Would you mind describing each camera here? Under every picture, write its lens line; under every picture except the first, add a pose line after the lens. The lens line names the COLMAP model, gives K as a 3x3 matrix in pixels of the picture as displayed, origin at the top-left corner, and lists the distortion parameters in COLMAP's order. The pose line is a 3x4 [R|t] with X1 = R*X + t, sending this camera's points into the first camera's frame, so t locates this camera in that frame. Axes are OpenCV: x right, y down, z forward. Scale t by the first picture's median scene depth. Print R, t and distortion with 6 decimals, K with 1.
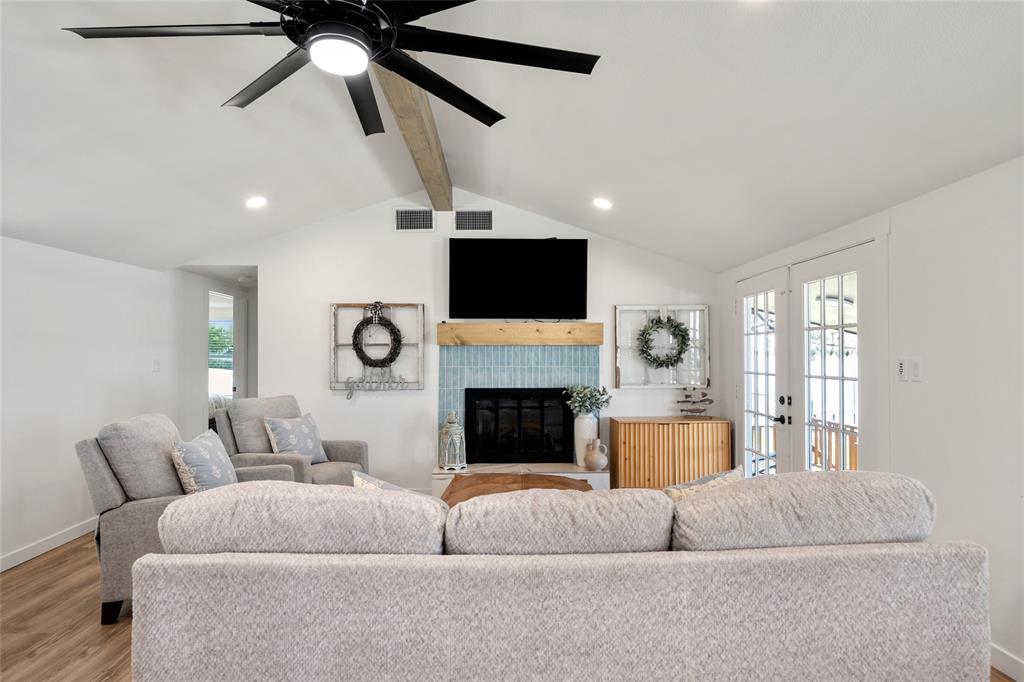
lens RADIAL K [[549.0, 0, 512.0], [0, 549.0, 341.0], [0, 0, 1]] dist [-0.008942, -0.000693]
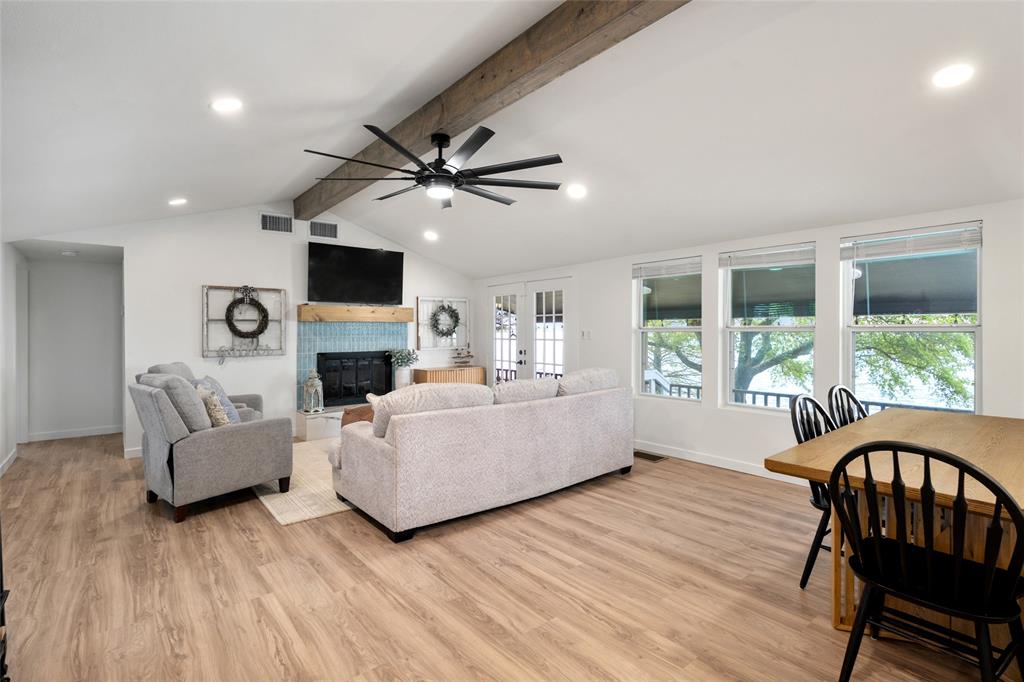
lens RADIAL K [[490.8, 0, 512.0], [0, 490.8, 341.0], [0, 0, 1]] dist [-0.000214, 0.000018]
pose [[0.792923, -0.013886, 0.609164, -0.448276], [-0.014395, 0.999034, 0.041510, -0.001312], [-0.609152, -0.041683, 0.791957, -0.261524]]
